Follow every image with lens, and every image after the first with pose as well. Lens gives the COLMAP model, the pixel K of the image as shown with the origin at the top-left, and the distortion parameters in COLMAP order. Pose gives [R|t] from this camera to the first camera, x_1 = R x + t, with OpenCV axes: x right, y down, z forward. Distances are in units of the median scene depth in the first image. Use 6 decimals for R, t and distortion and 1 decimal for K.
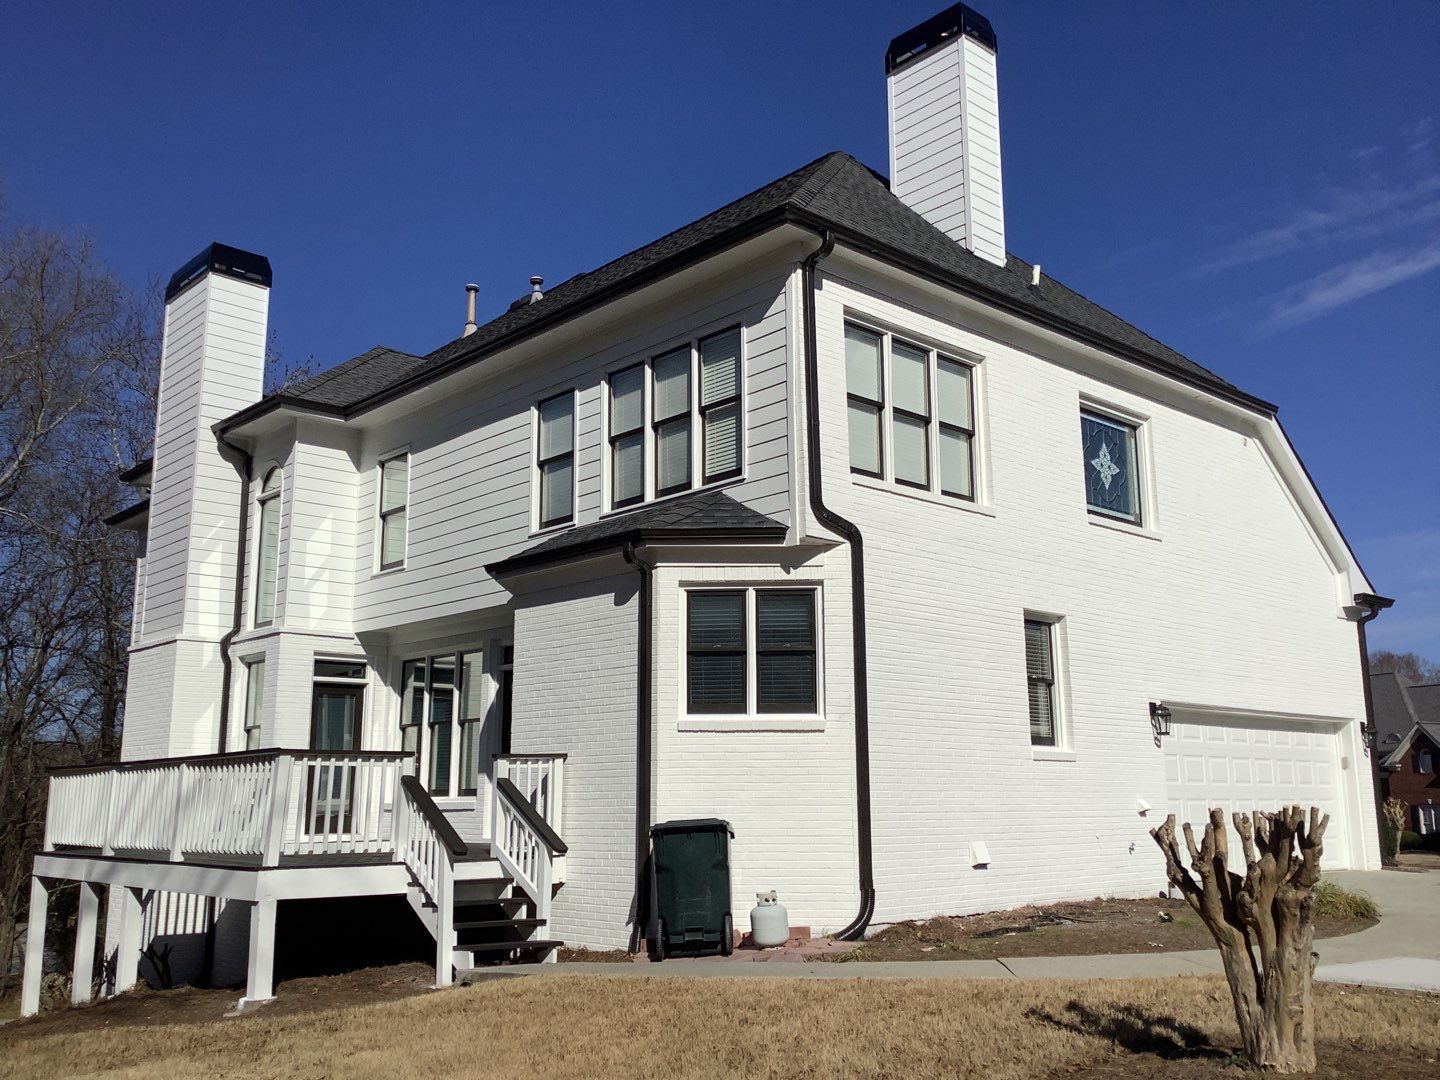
lens RADIAL K [[1289.9, 0, 731.2], [0, 1289.9, 538.9], [0, 0, 1]] dist [0.067410, -0.056410]
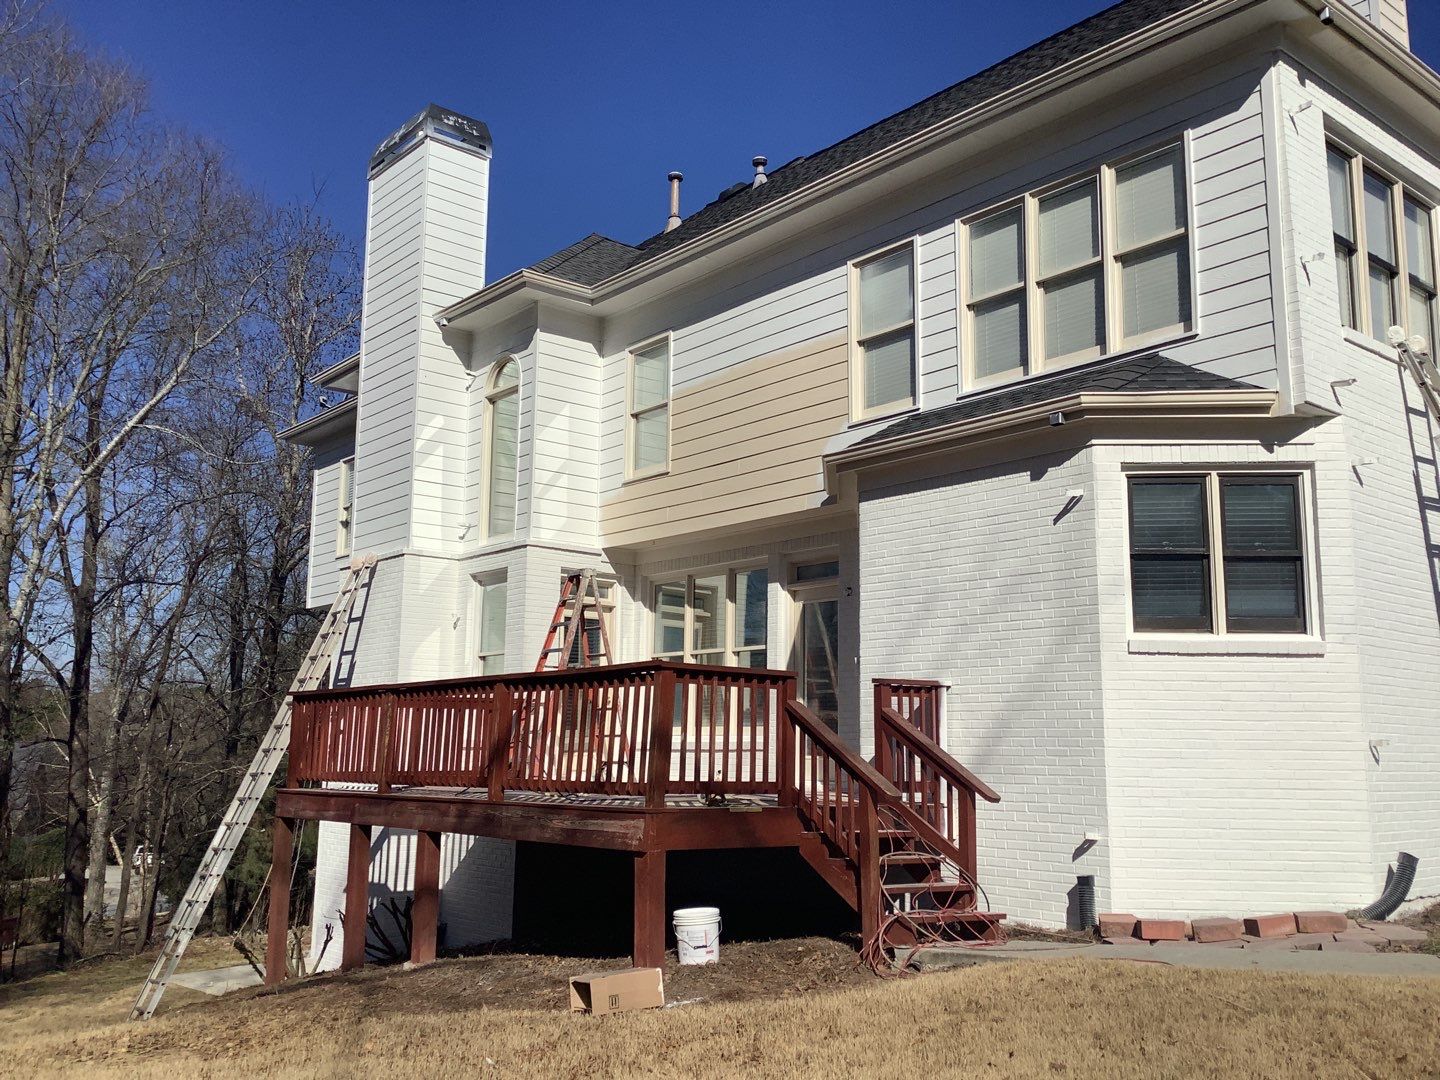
lens RADIAL K [[1289.9, 0, 721.5], [0, 1289.9, 537.3], [0, 0, 1]] dist [0.067410, -0.056410]
pose [[0.998619, 0.006378, -0.052155, -0.202471], [-0.004655, 0.999441, 0.033093, 0.044149], [0.052337, -0.032804, 0.998091, 0.166364]]
